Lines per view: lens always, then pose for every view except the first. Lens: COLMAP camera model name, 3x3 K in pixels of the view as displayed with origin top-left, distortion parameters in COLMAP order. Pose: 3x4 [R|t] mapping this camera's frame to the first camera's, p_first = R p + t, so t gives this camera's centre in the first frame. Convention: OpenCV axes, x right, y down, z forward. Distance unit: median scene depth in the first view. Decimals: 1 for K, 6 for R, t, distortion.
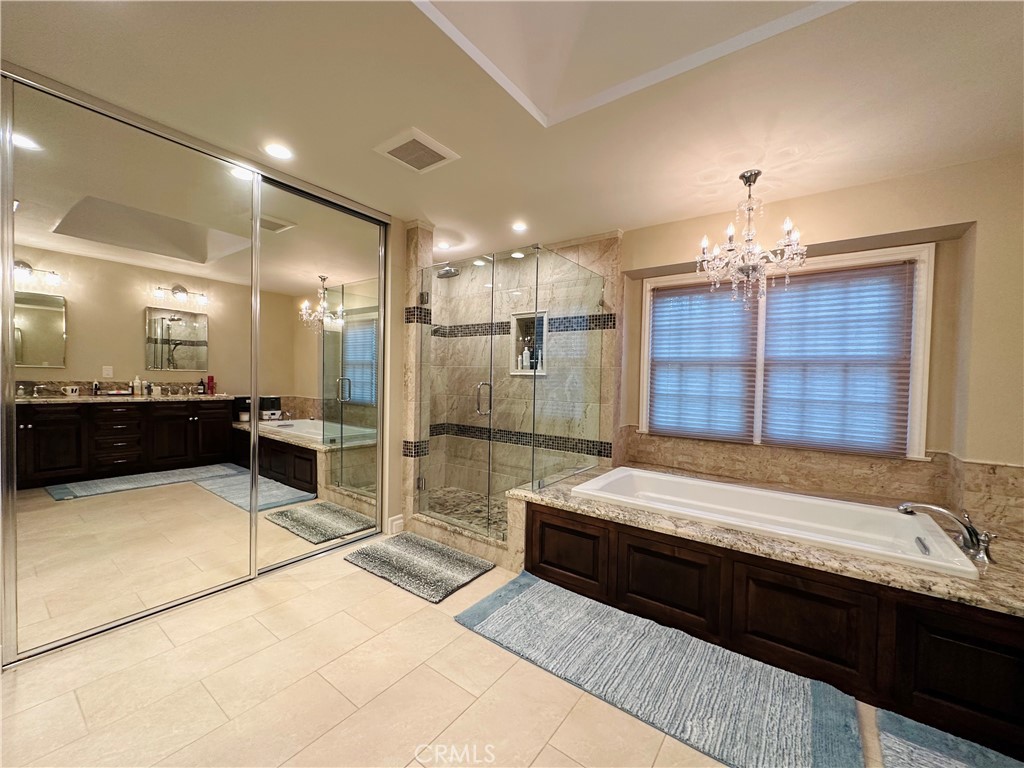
lens RADIAL K [[407.9, 0, 510.0], [0, 407.9, 383.9], [0, 0, 1]] dist [-0.006916, 0.001567]
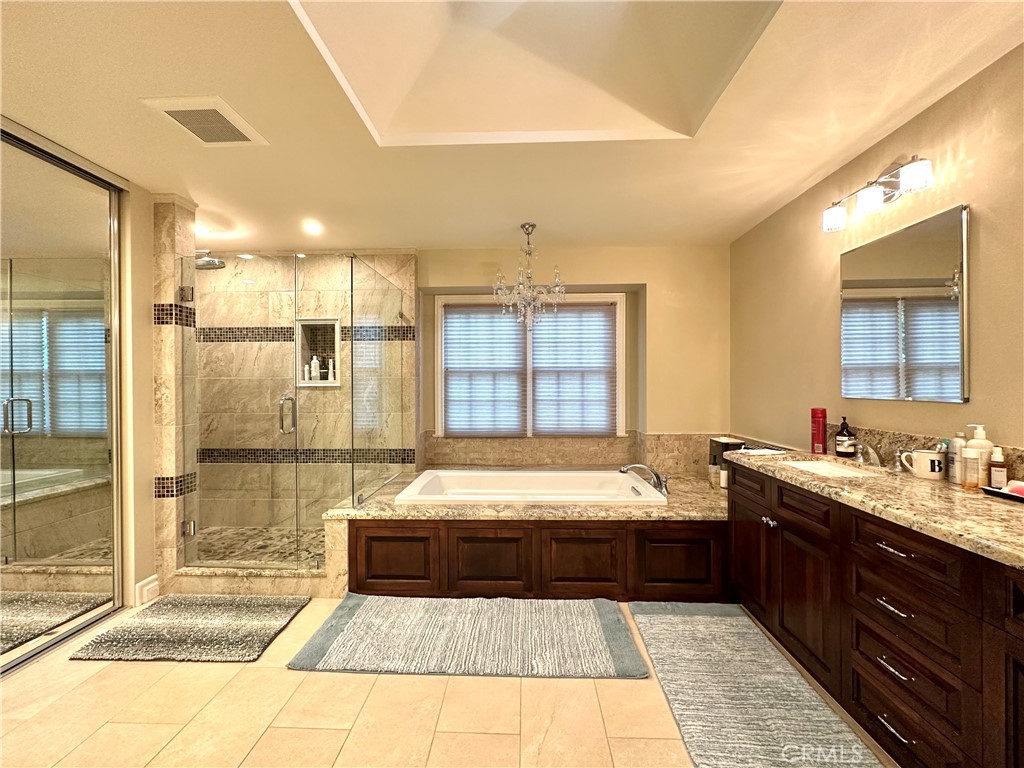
lens RADIAL K [[407.9, 0, 512.1], [0, 407.9, 384.4], [0, 0, 1]] dist [-0.006916, 0.001567]
pose [[0.822231, -0.026775, 0.568524, -0.164148], [0.032555, 0.999470, -0.000012, -0.015838], [-0.568222, 0.018518, 0.822667, -0.010685]]
